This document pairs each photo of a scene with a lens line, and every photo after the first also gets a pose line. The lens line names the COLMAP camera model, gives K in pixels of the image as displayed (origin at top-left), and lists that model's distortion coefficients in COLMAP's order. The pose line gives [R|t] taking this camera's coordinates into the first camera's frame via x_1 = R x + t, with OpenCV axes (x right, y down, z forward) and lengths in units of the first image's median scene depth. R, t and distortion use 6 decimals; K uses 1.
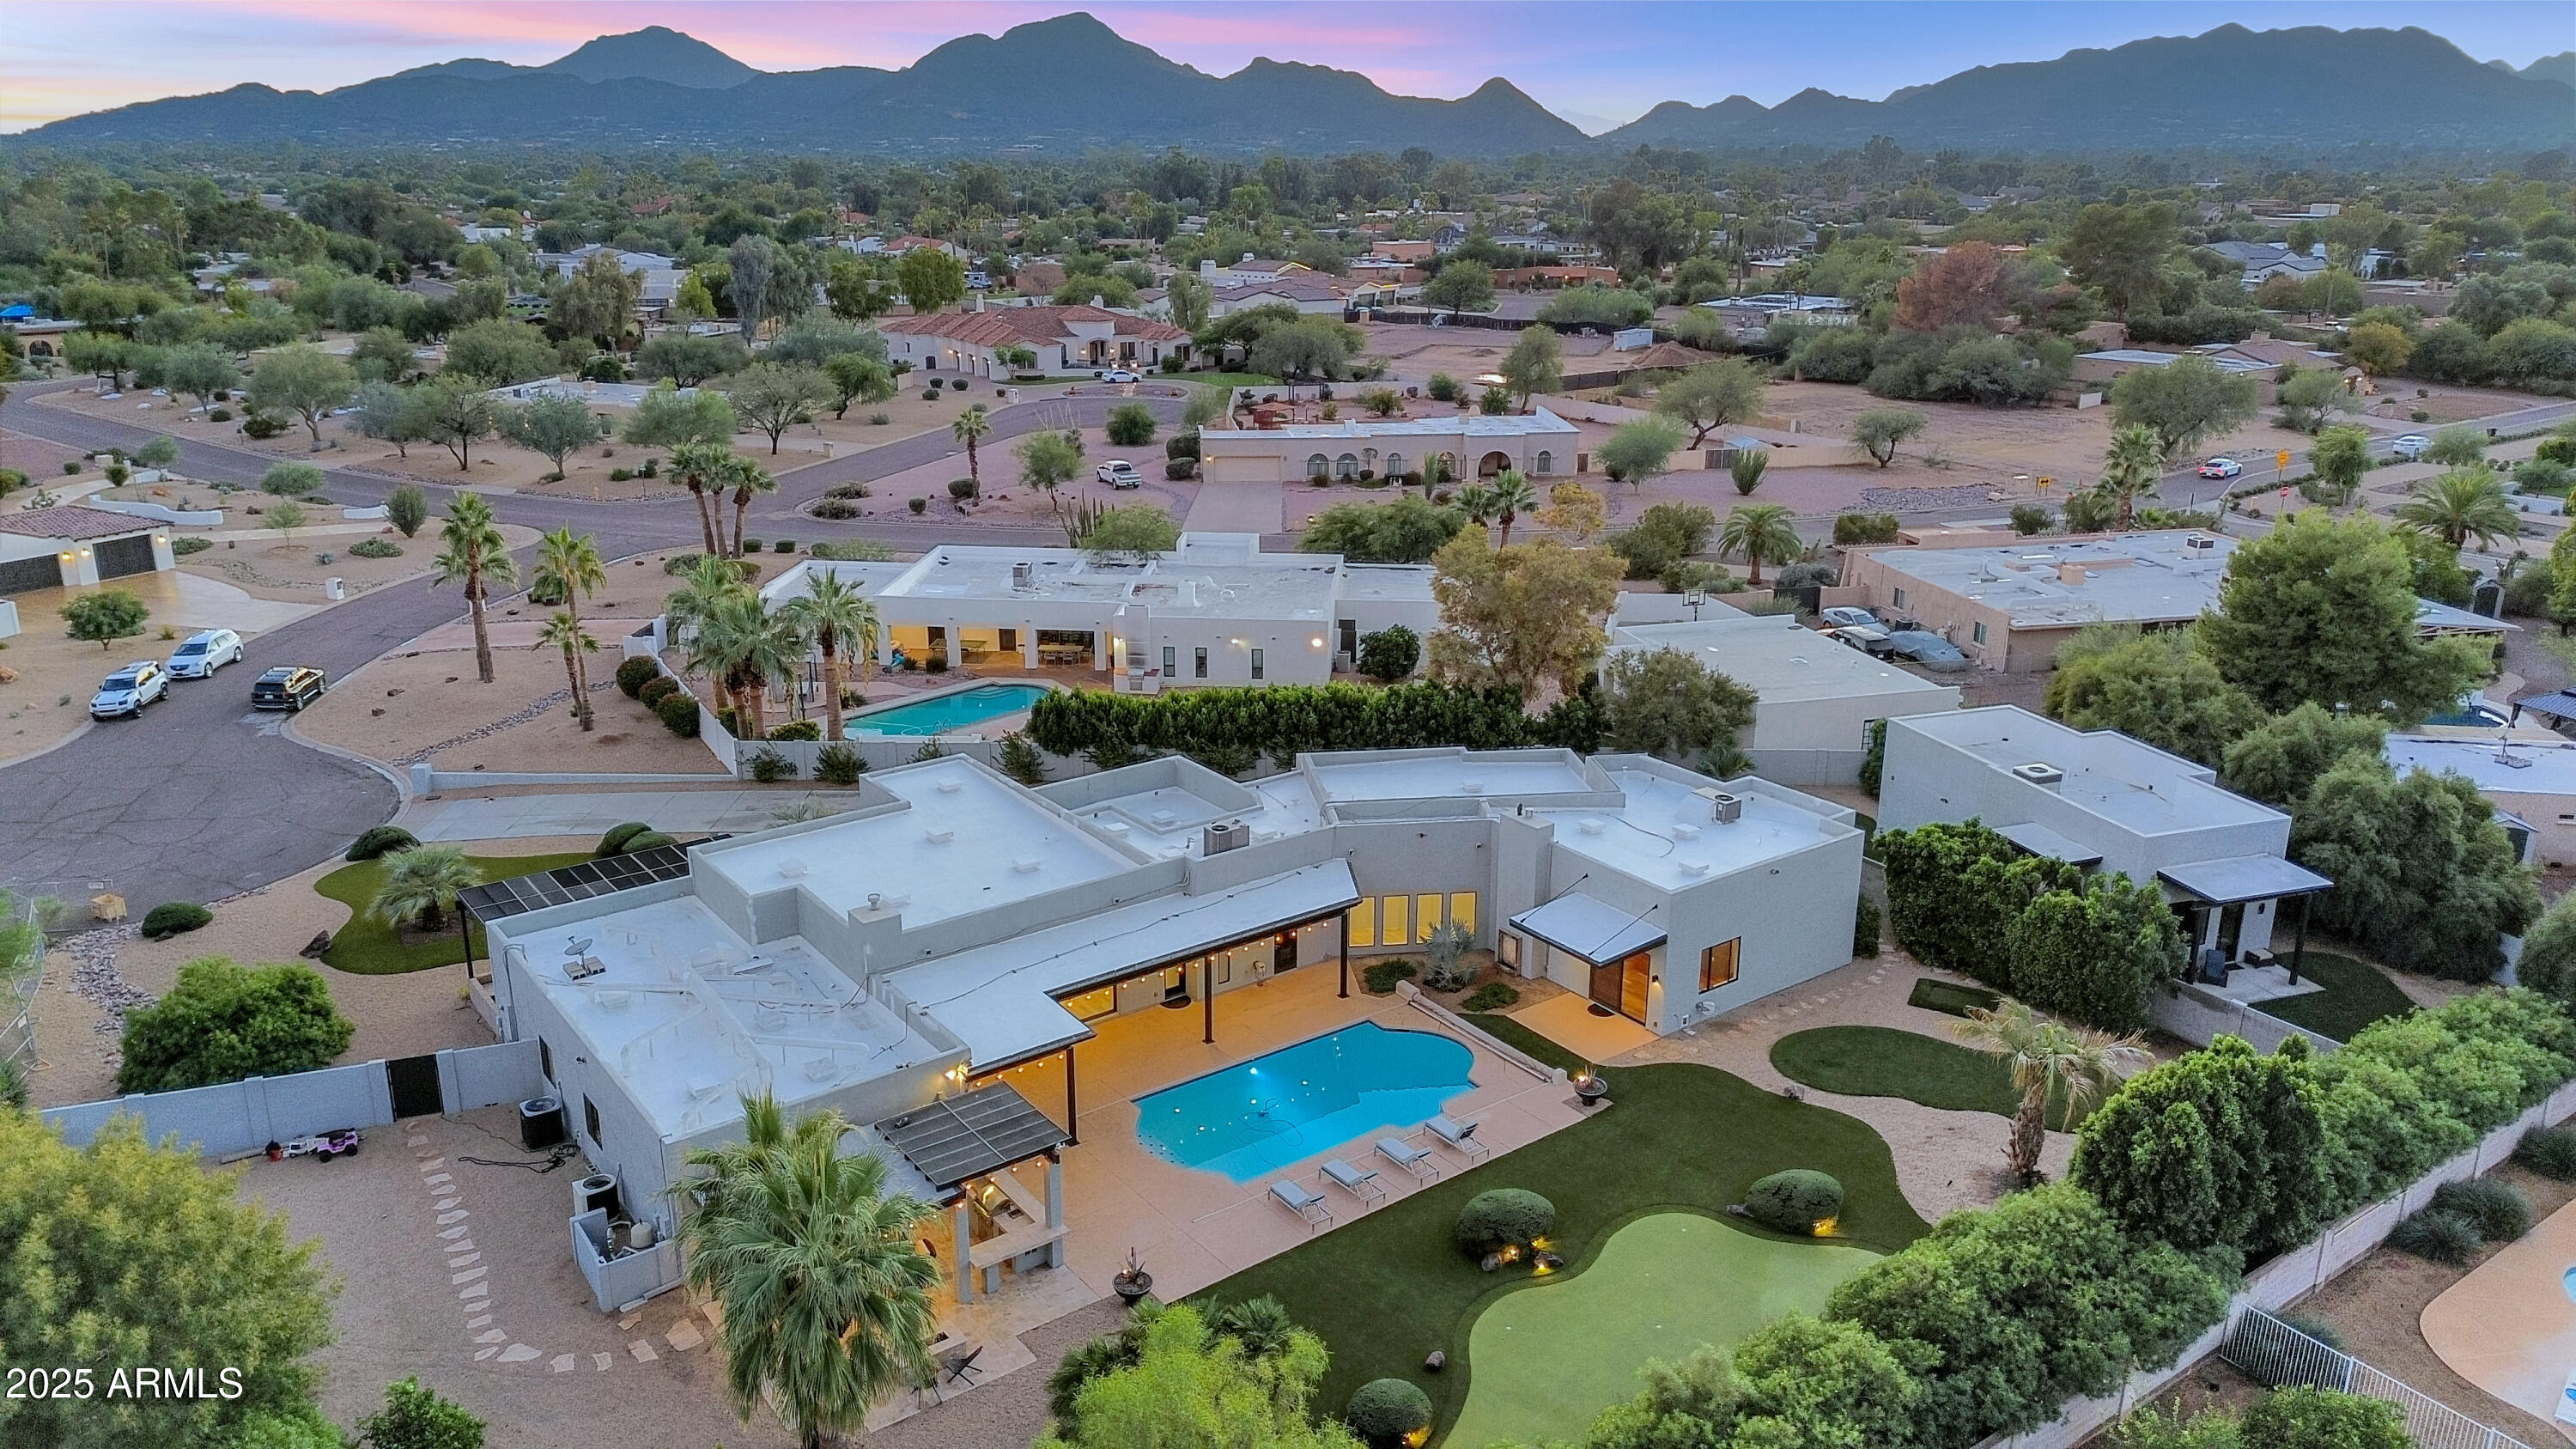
lens RADIAL K [[1801.3, 0, 1292.5], [0, 1801.3, 721.3], [0, 0, 1]] dist [0.093141, -0.101946]
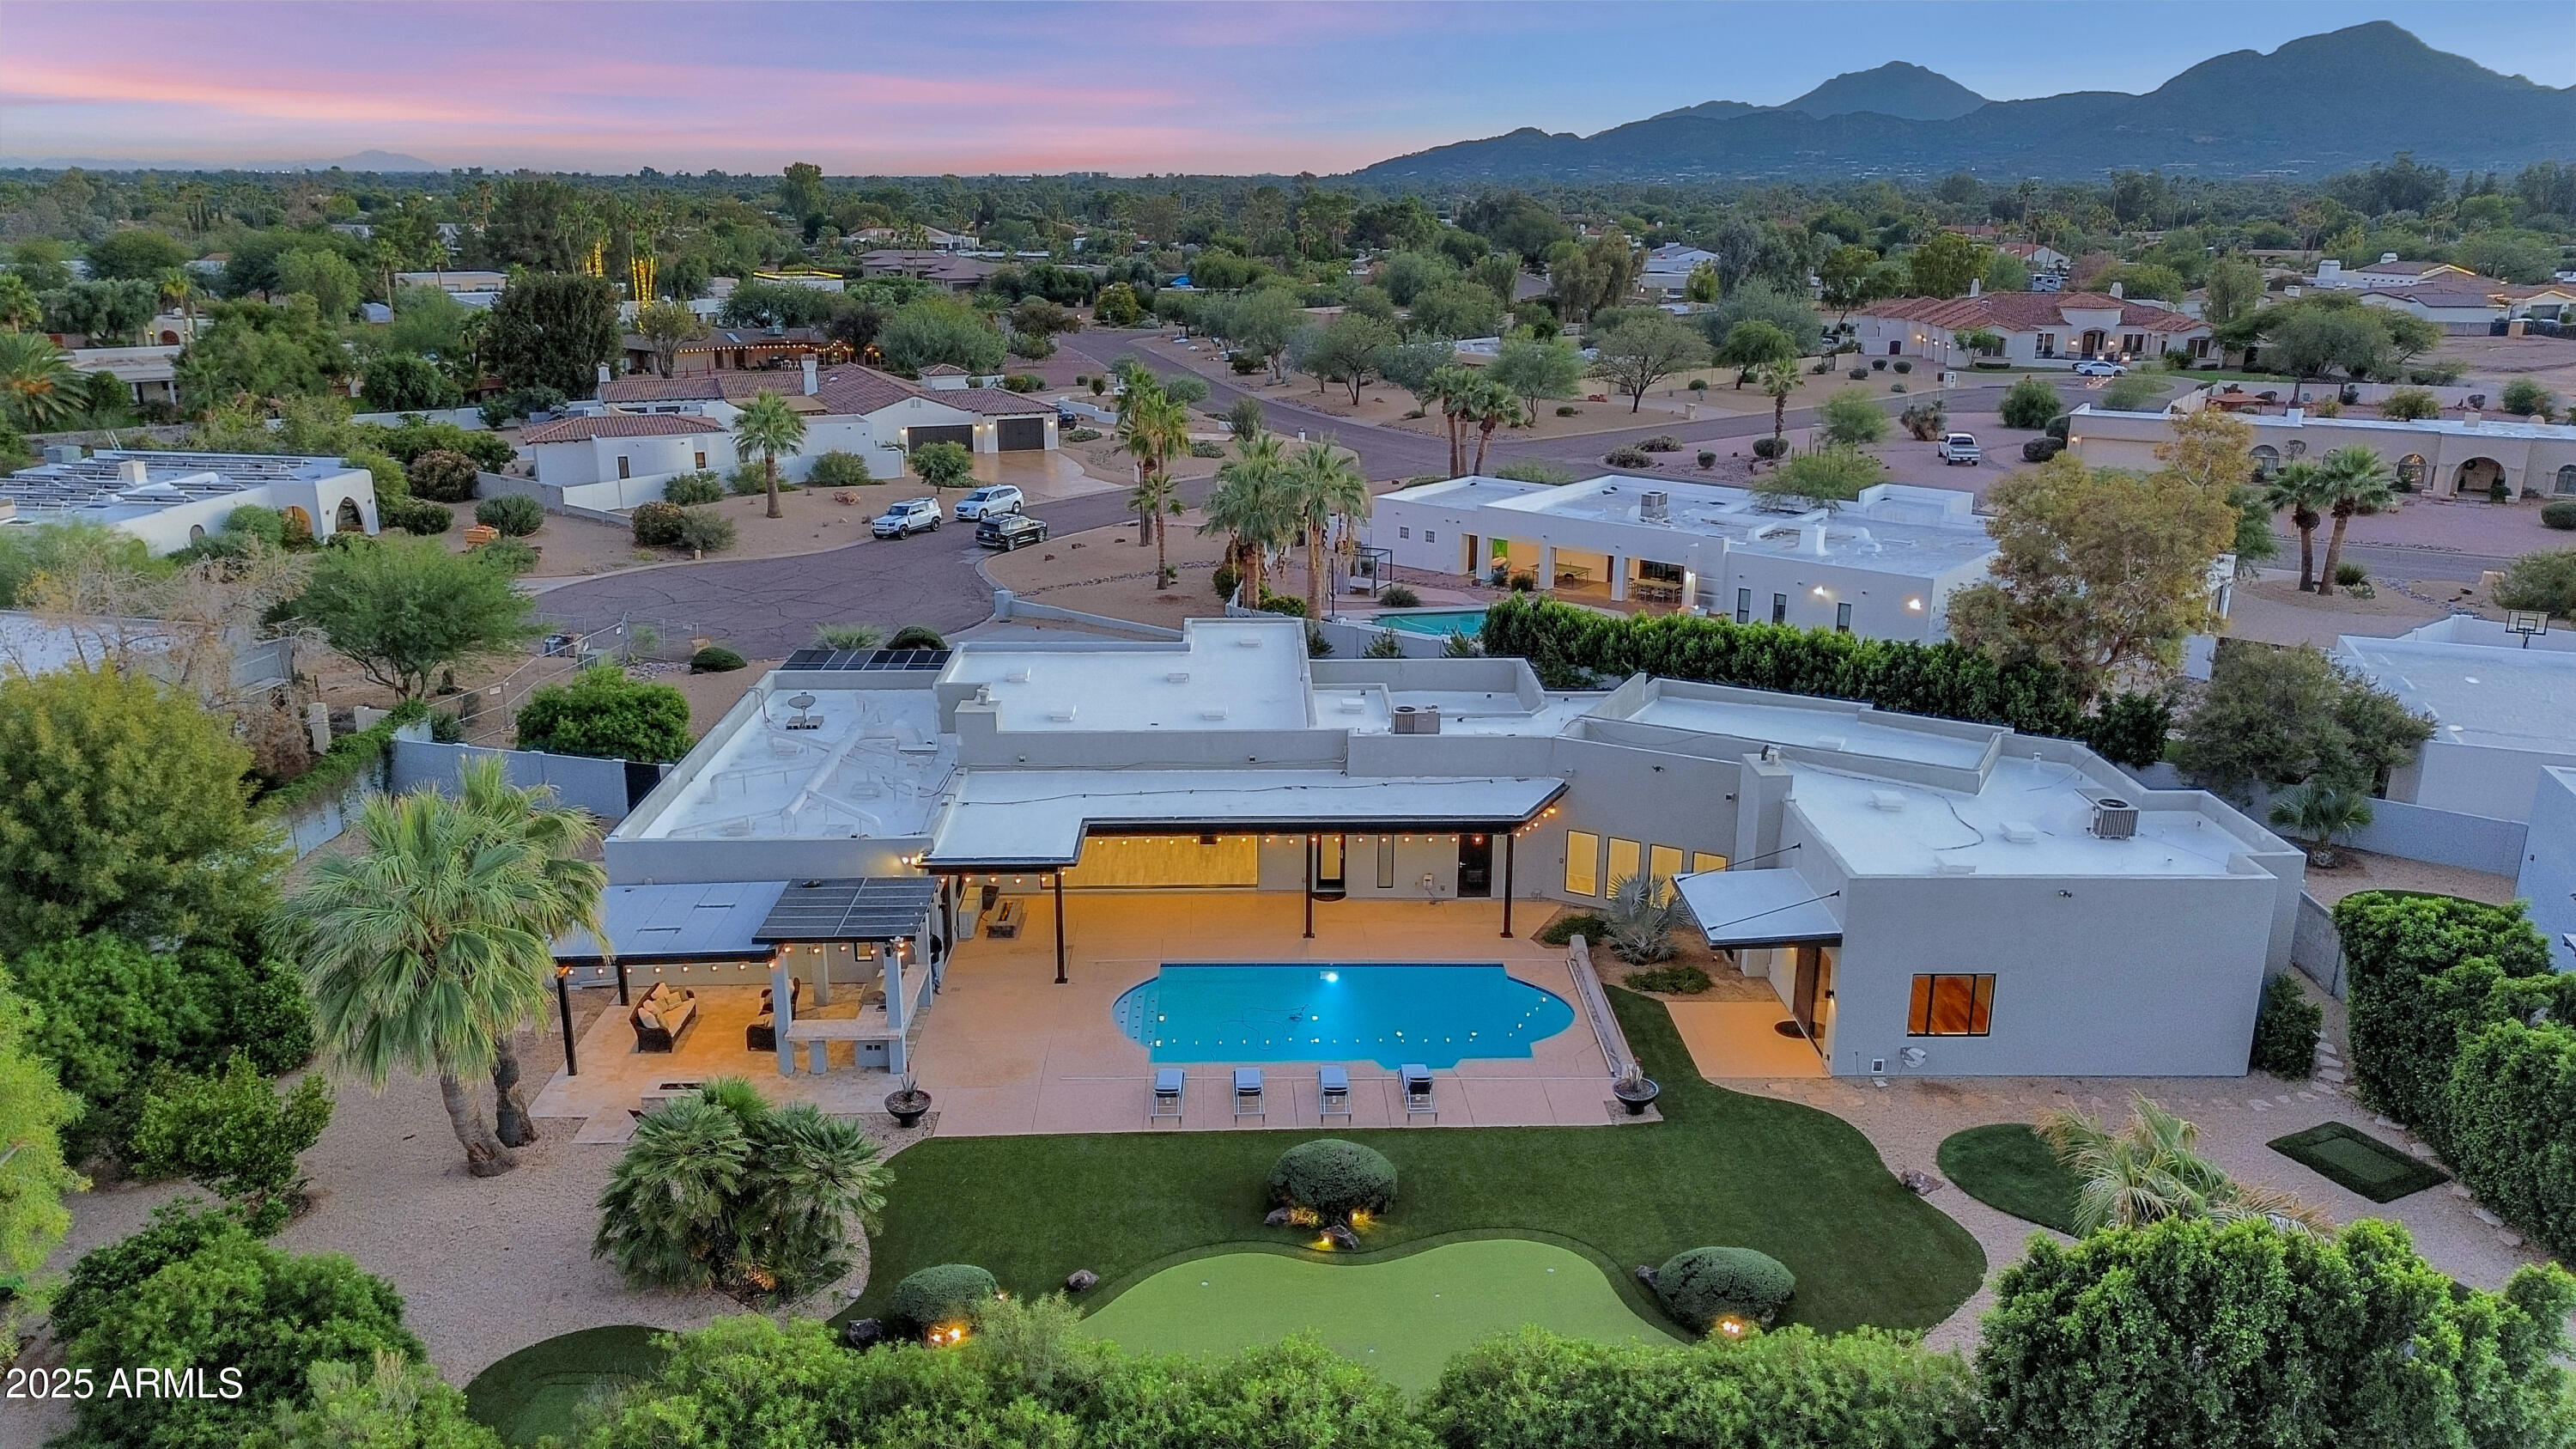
lens RADIAL K [[1801.3, 0, 1292.5], [0, 1801.3, 721.3], [0, 0, 1]] dist [0.093141, -0.101946]
pose [[0.815441, 0.163383, -0.555303, 0.256347], [-0.172816, 0.984302, 0.035831, 0.028441], [0.552440, 0.066747, 0.830876, 0.166088]]
